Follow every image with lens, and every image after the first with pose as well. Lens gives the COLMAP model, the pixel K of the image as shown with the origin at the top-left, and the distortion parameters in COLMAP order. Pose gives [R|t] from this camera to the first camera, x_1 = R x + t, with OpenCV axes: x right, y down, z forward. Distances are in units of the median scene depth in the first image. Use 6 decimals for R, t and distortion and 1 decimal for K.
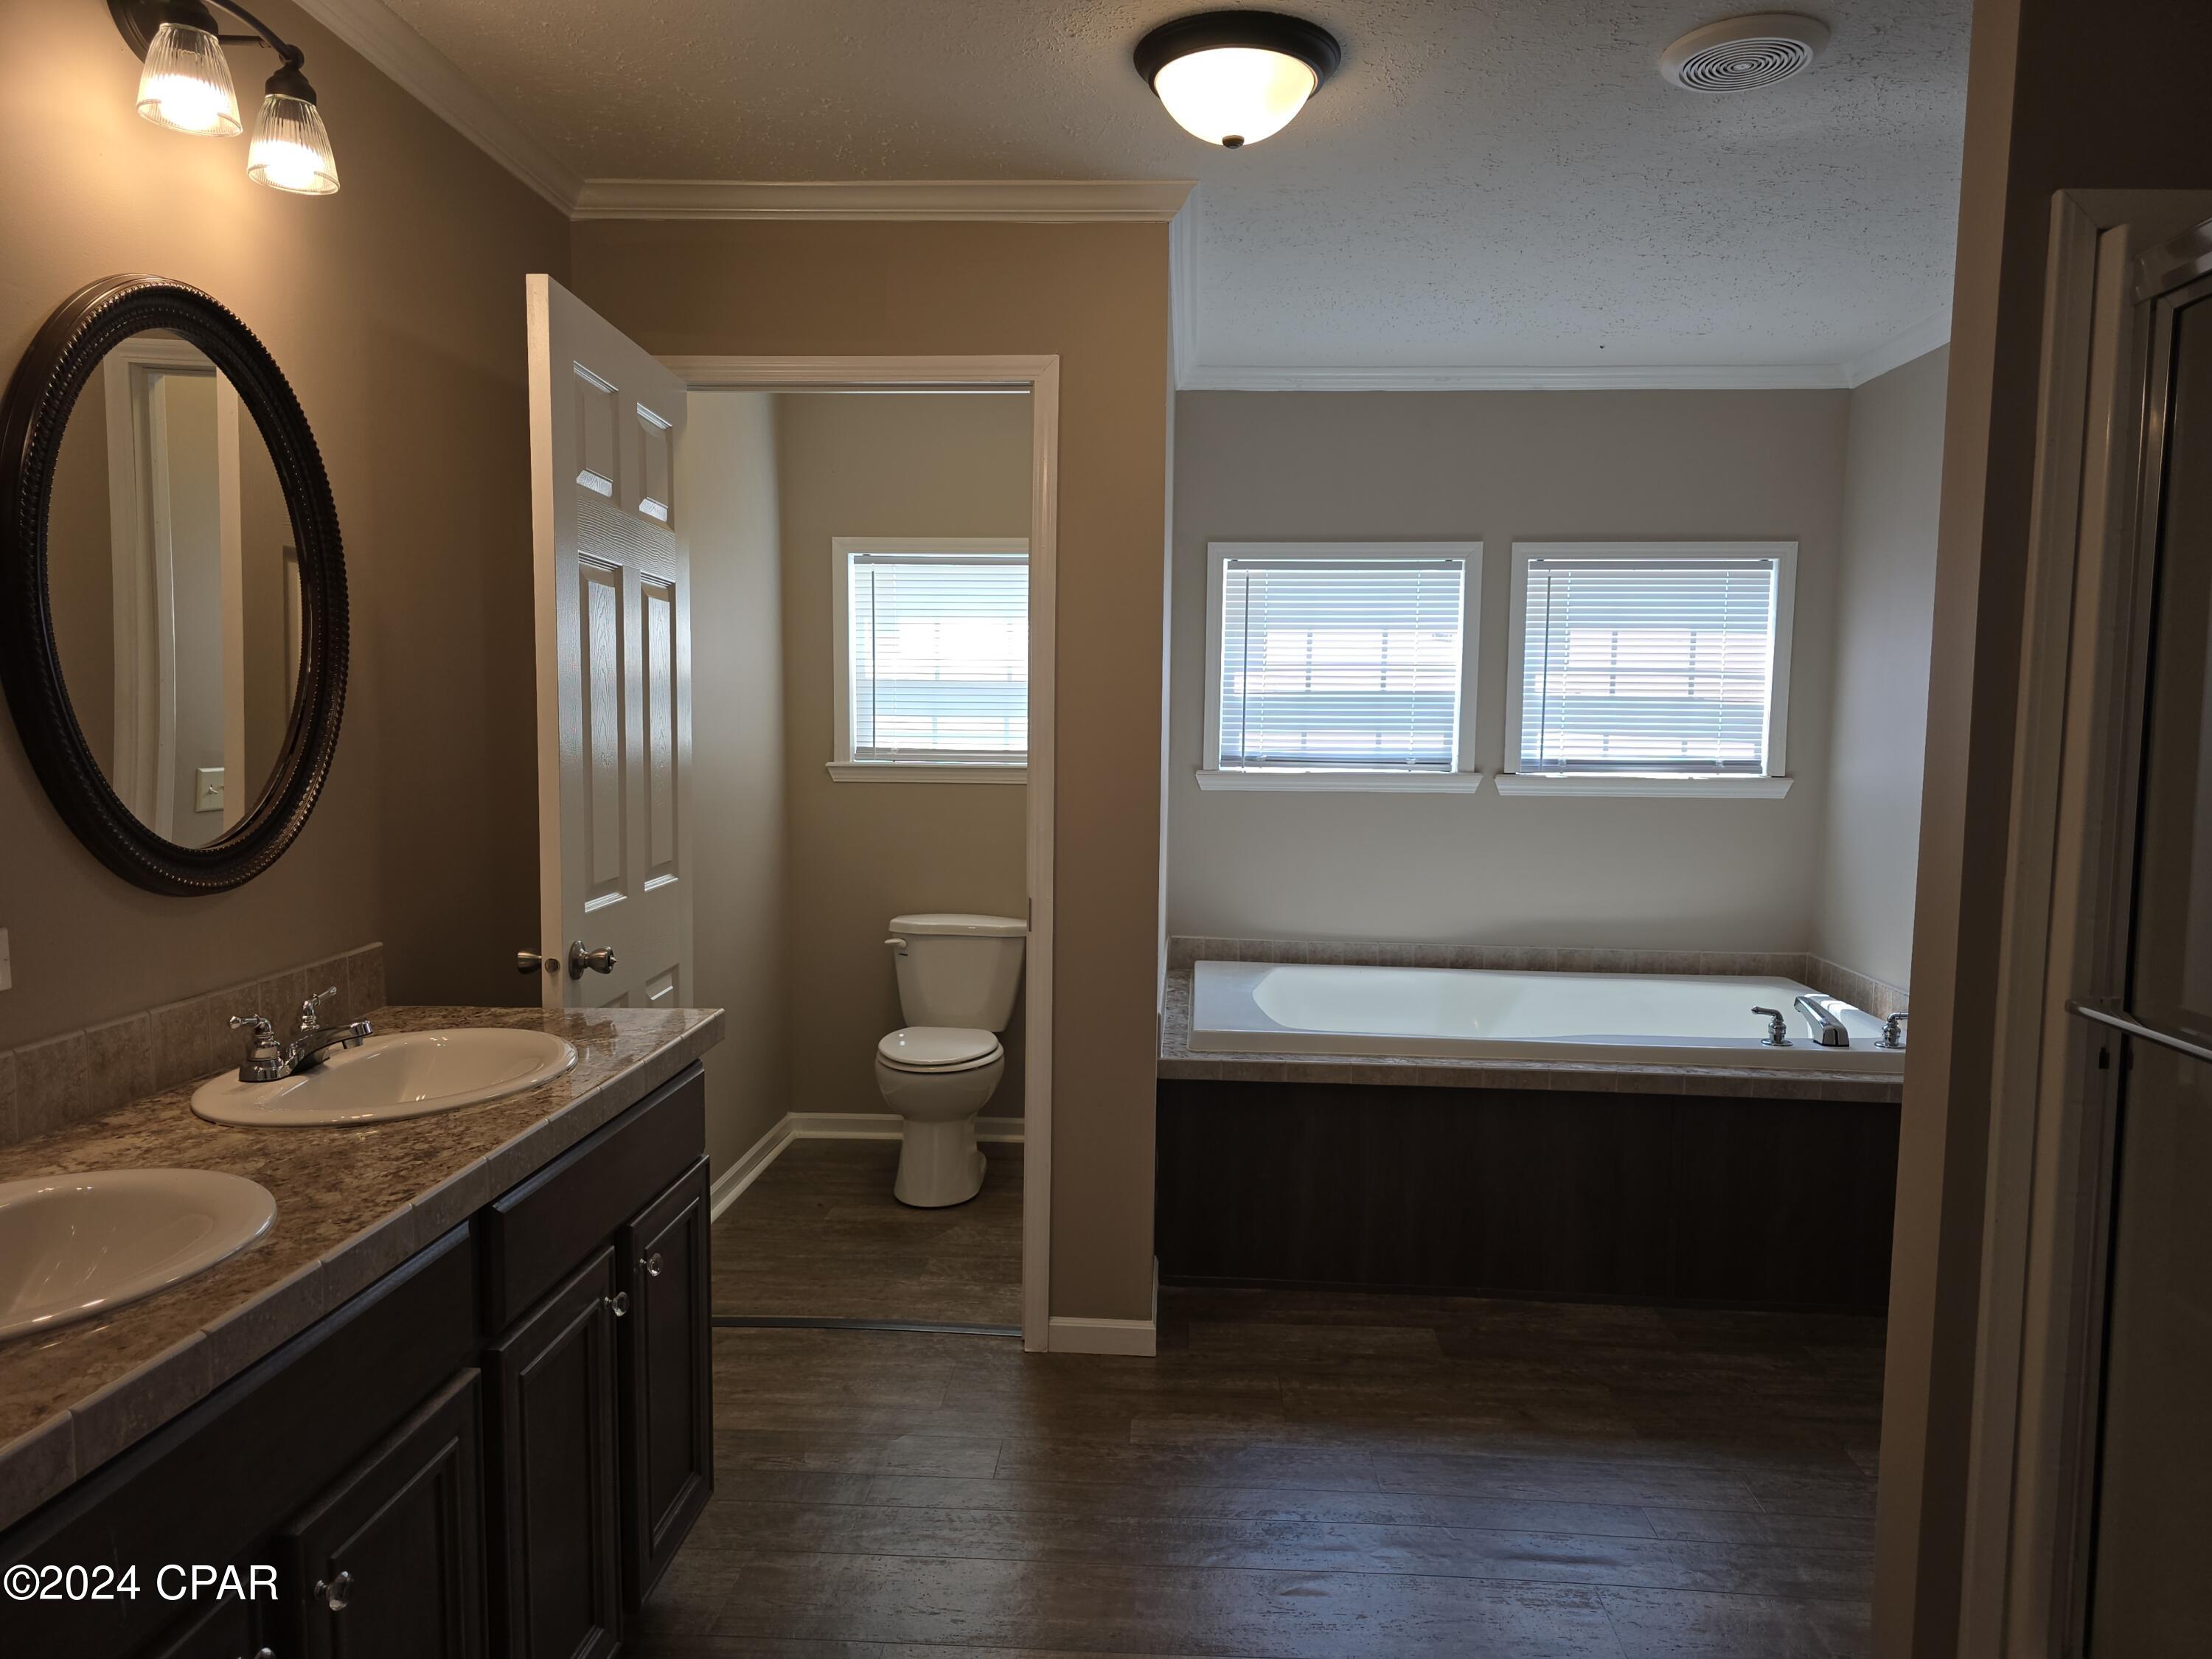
lens RADIAL K [[1456.7, 0, 1090.2], [0, 1456.7, 831.5], [0, 0, 1]] dist [0.059990, -0.089481]
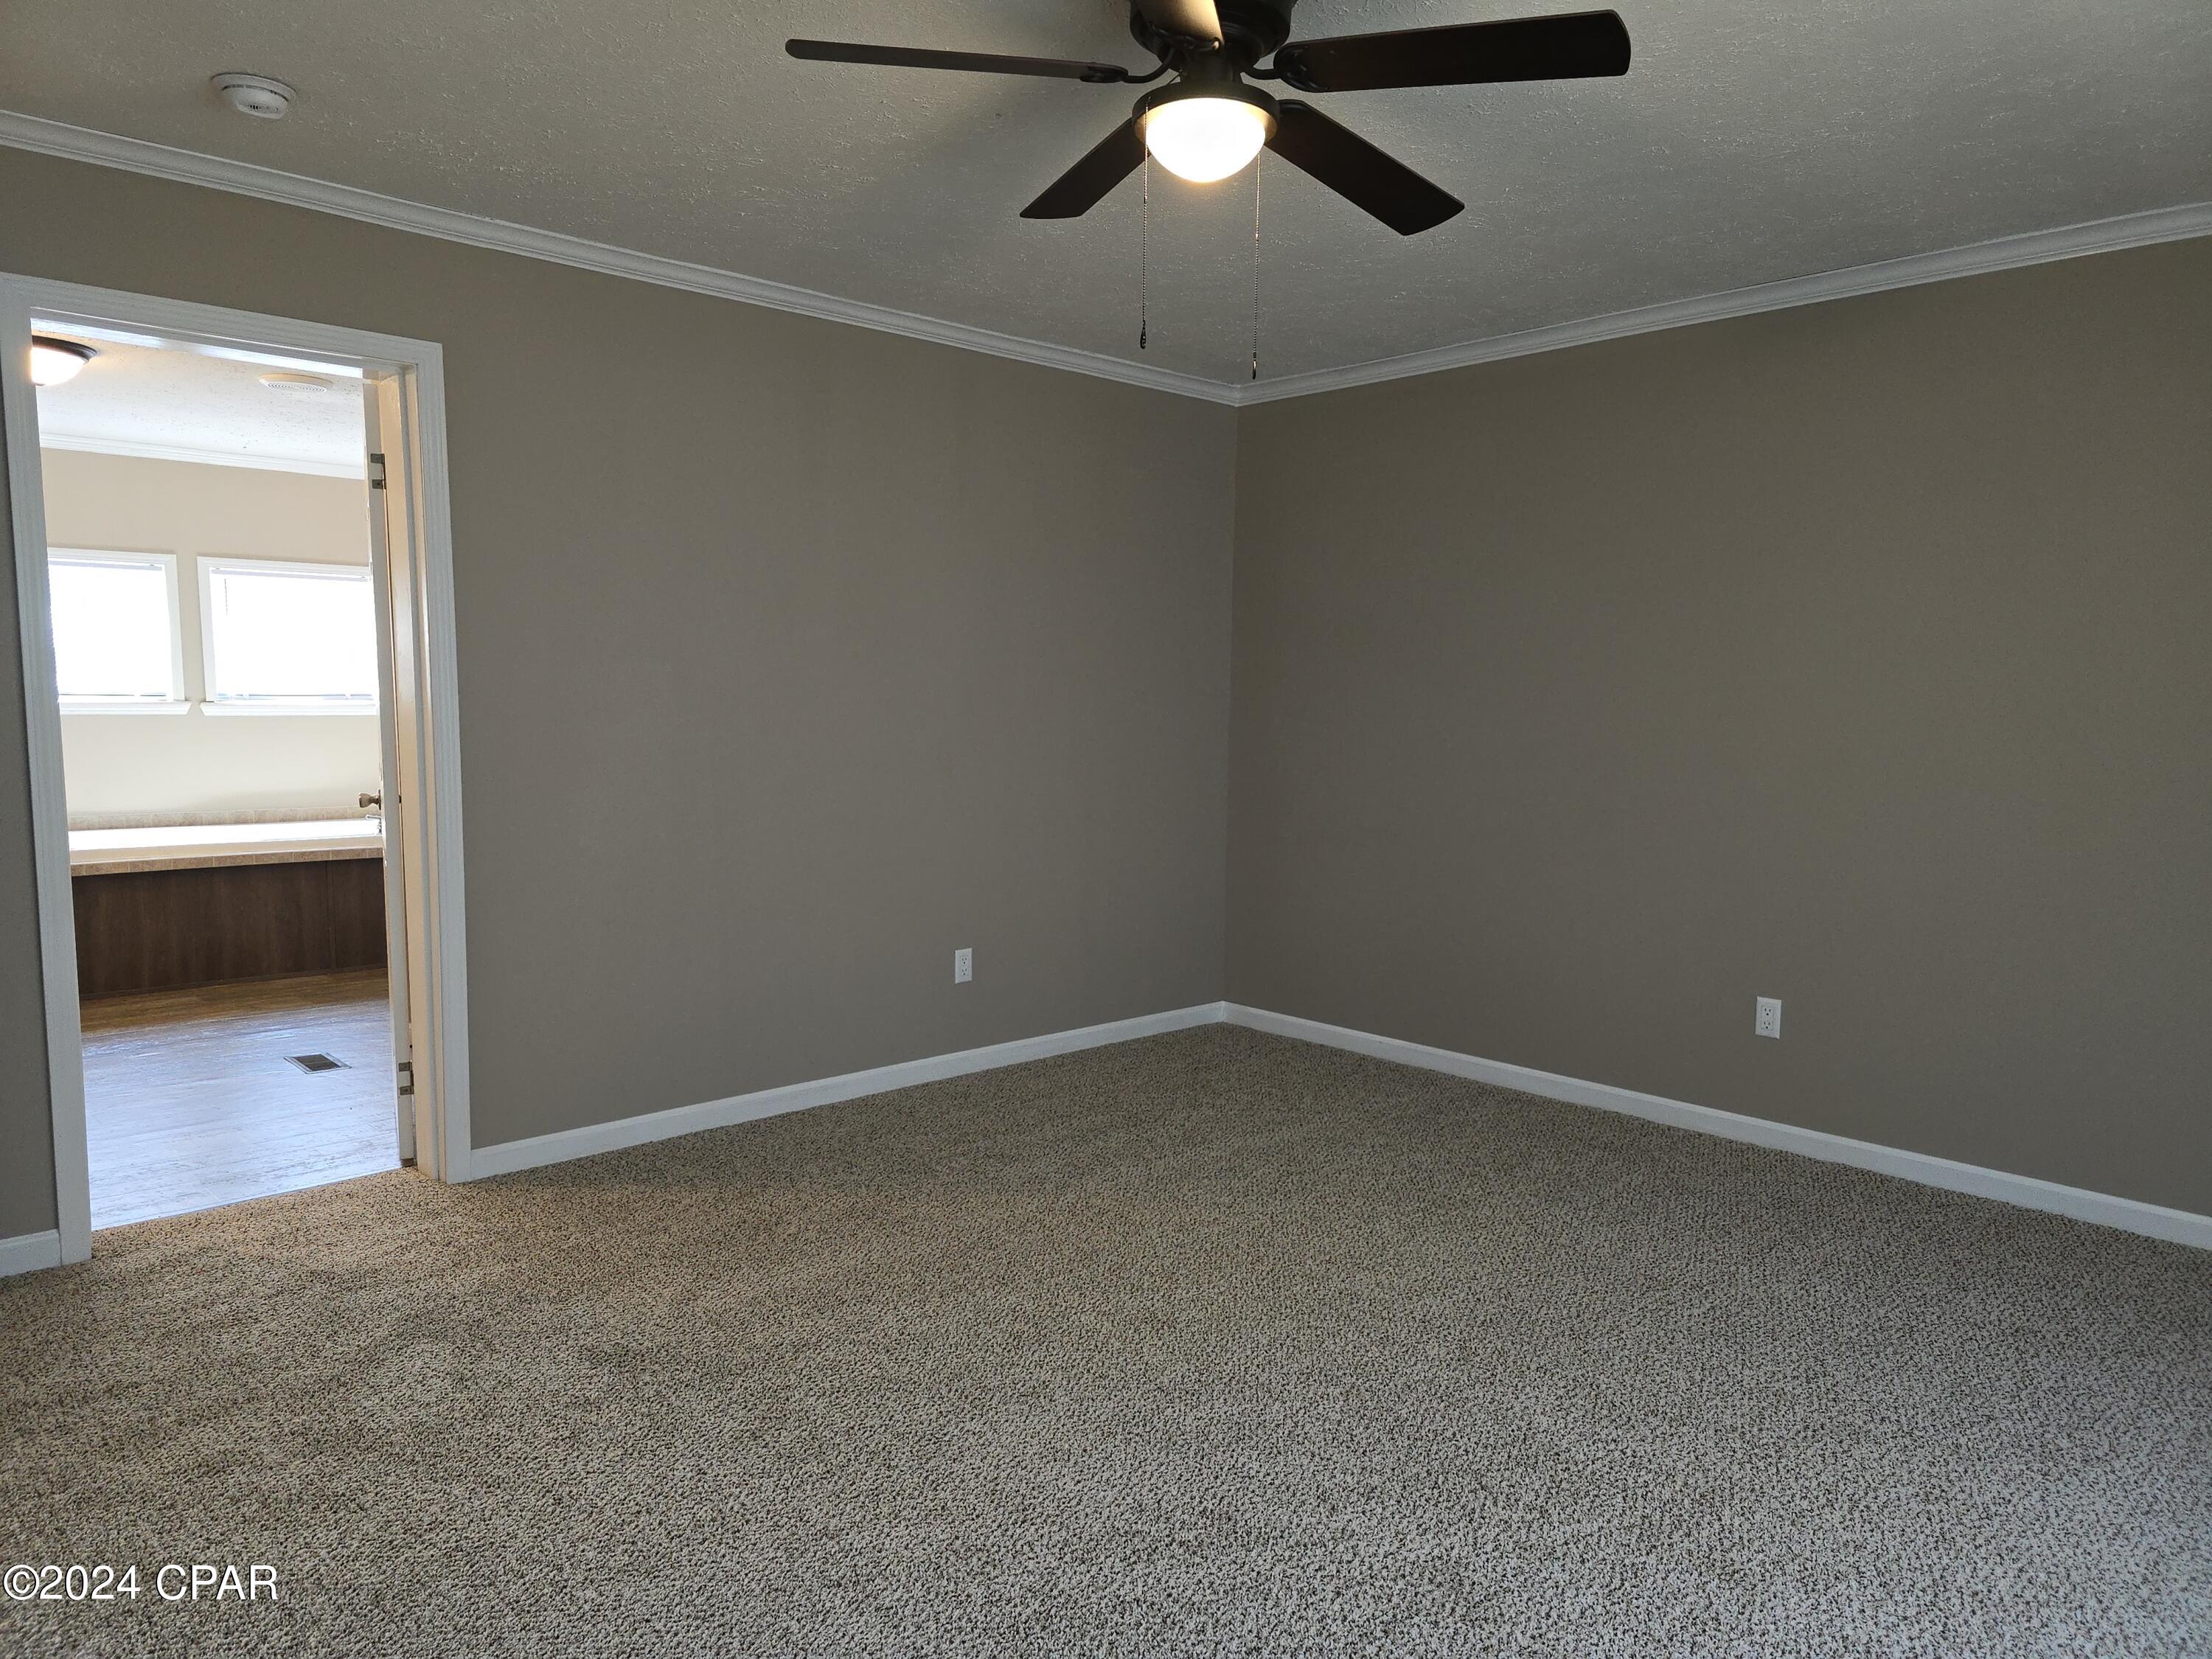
lens RADIAL K [[1479.5, 0, 1109.4], [0, 1479.5, 852.1], [0, 0, 1]] dist [0.063880, -0.059869]
pose [[0.675281, -0.085996, 0.732530, -0.268767], [0.061489, 0.996286, 0.060277, 0.086269], [-0.734993, 0.004339, 0.678061, -0.842570]]
